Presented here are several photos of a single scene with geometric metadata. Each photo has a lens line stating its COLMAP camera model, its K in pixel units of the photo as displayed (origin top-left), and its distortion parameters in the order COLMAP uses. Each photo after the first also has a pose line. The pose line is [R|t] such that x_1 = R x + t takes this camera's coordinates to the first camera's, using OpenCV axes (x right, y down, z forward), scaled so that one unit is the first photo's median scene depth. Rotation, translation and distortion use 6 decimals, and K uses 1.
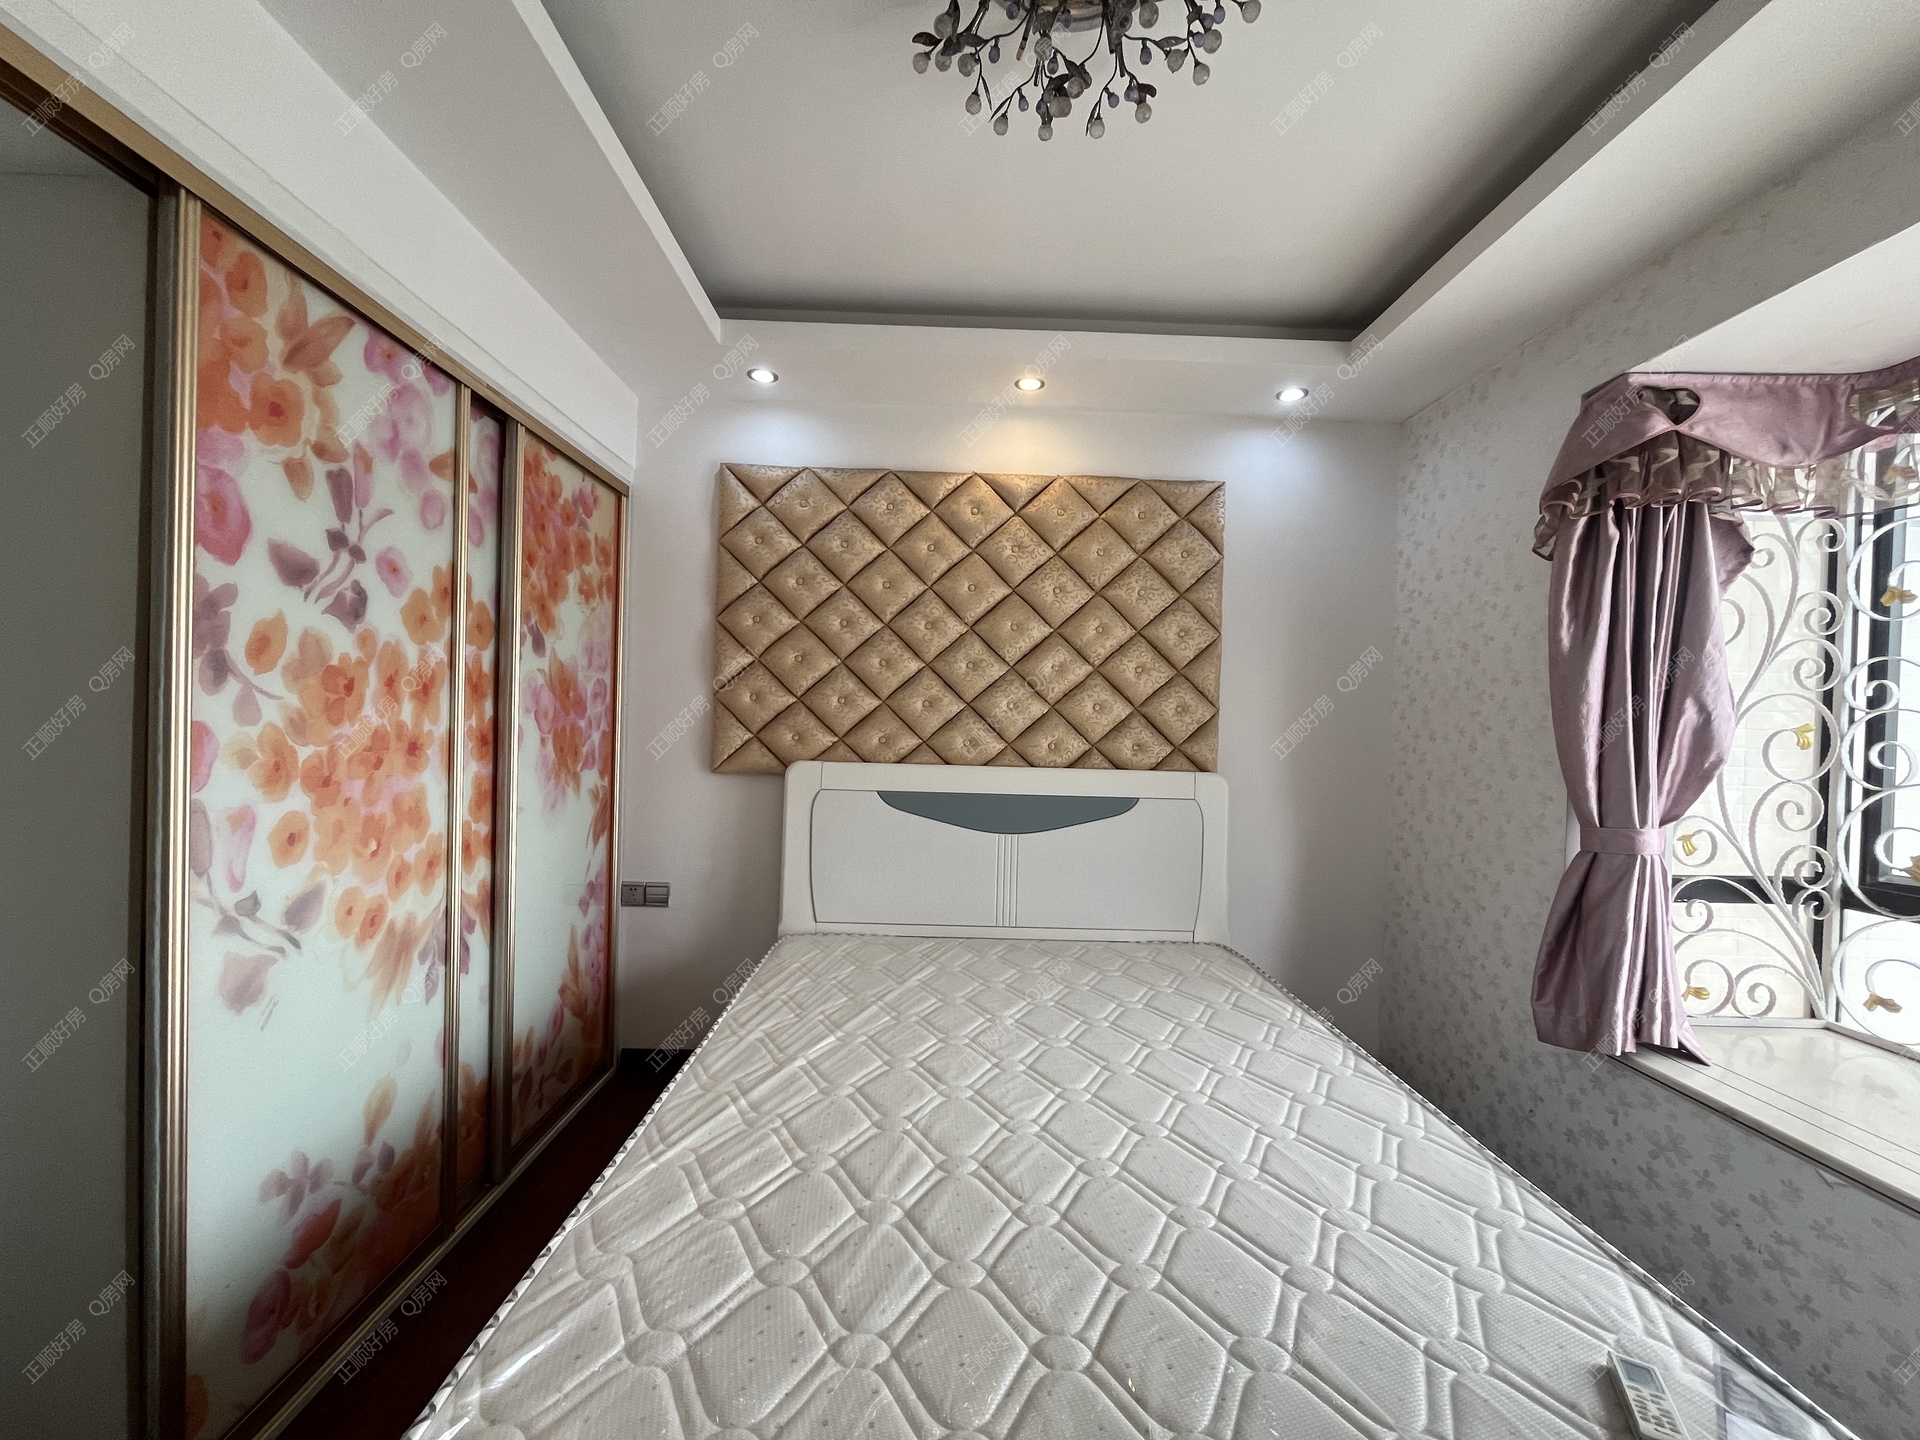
lens RADIAL K [[777.7, 0, 960.2], [0, 777.7, 725.6], [0, 0, 1]] dist [0.000644, -0.000247]
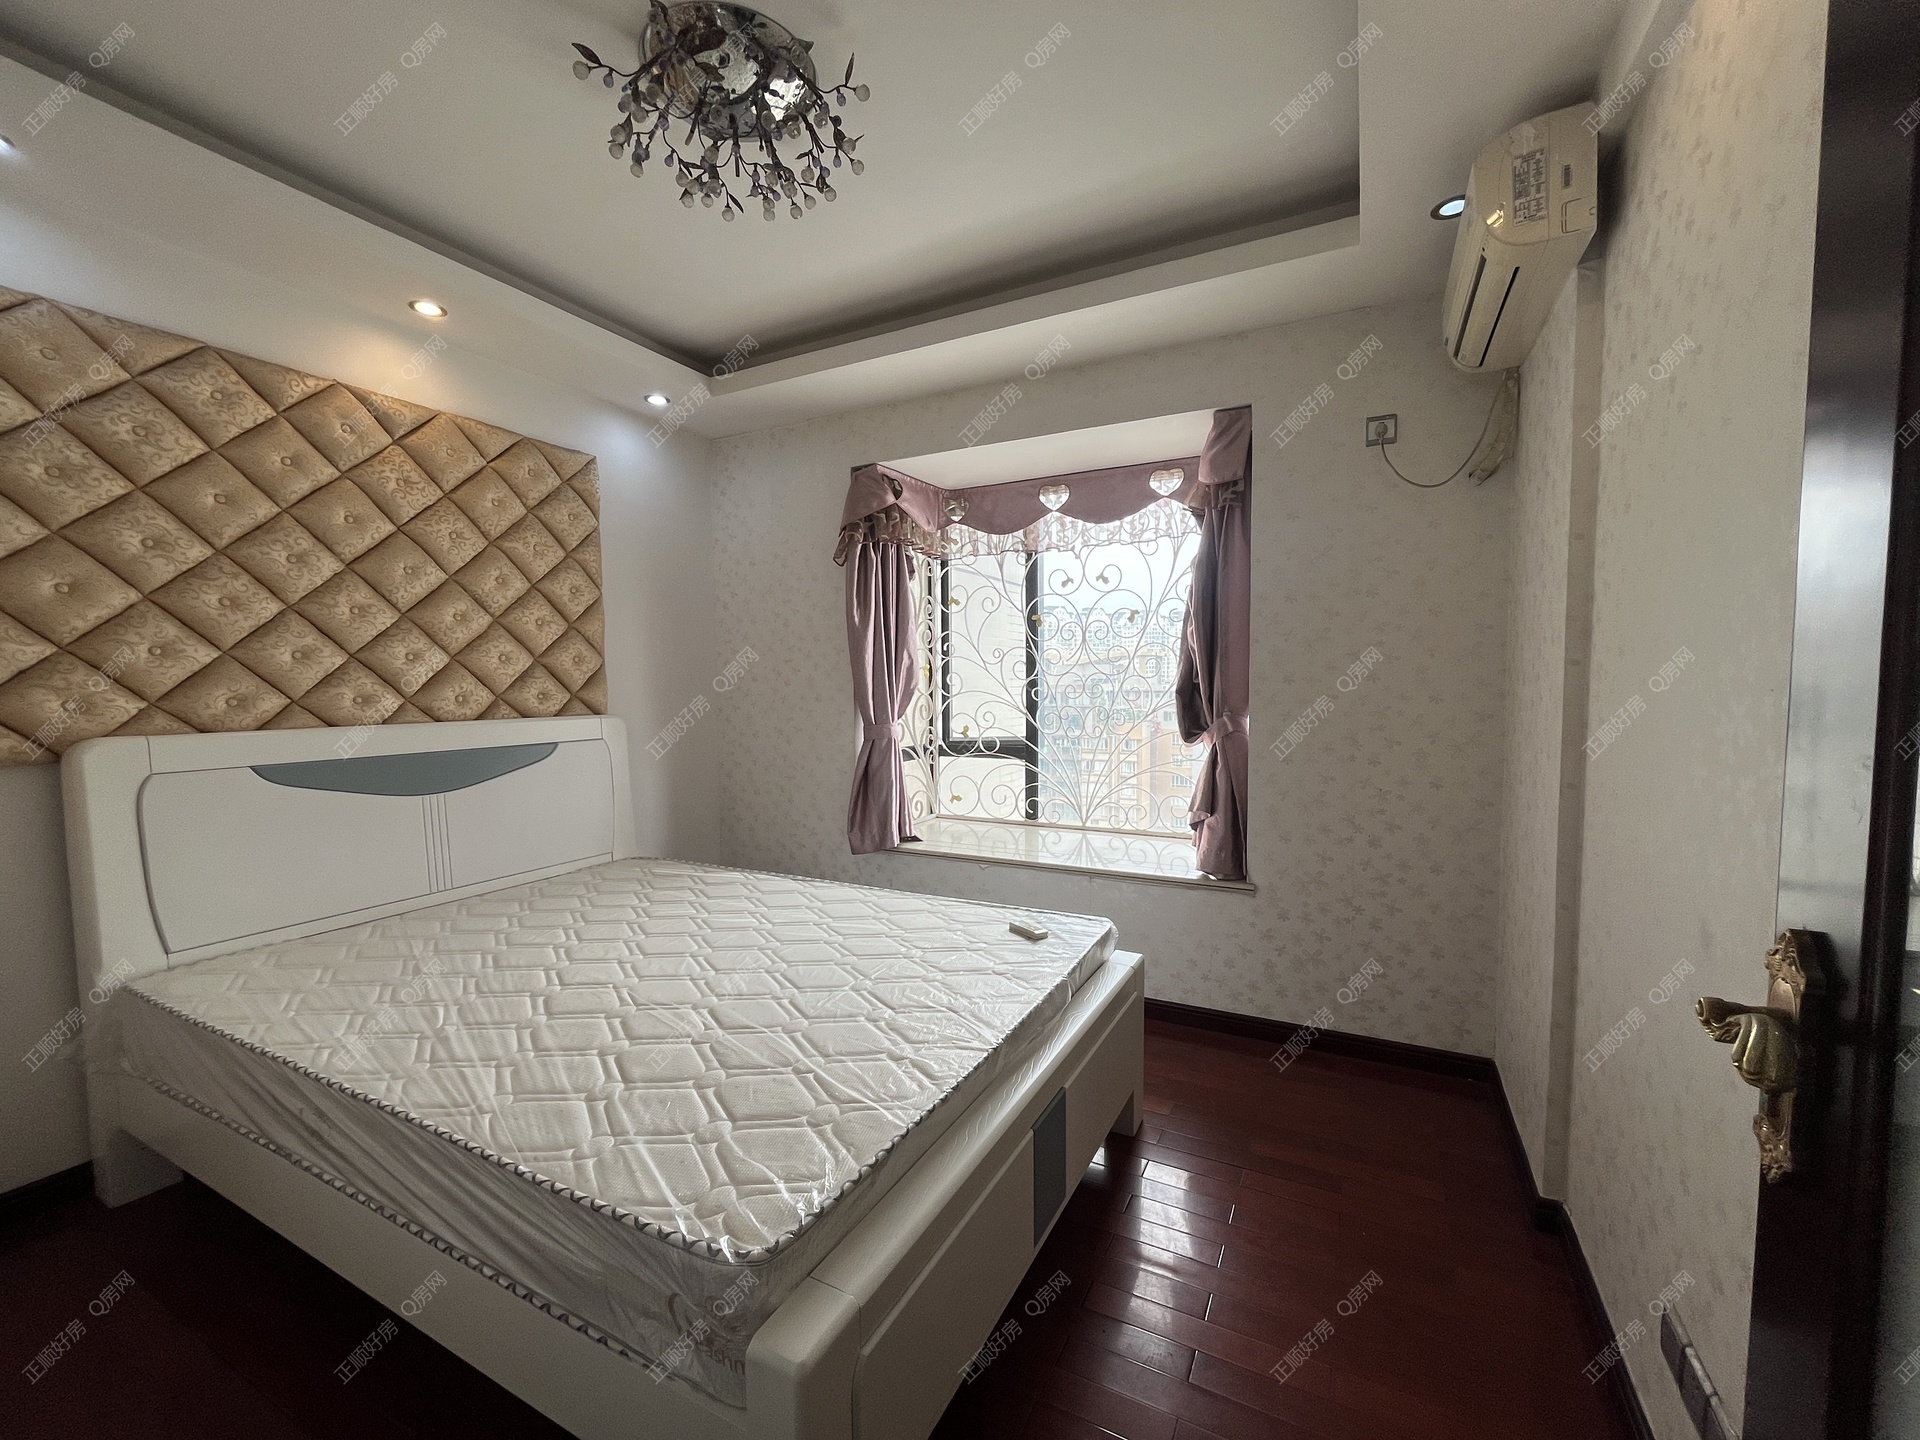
lens RADIAL K [[777.7, 0, 967.6], [0, 777.7, 720.5], [0, 0, 1]] dist [0.000644, -0.000247]
pose [[0.476433, -0.076925, 0.875839, -0.431050], [0.023879, 0.996930, 0.074570, -0.003749], [-0.878886, -0.014614, 0.476807, -0.012824]]
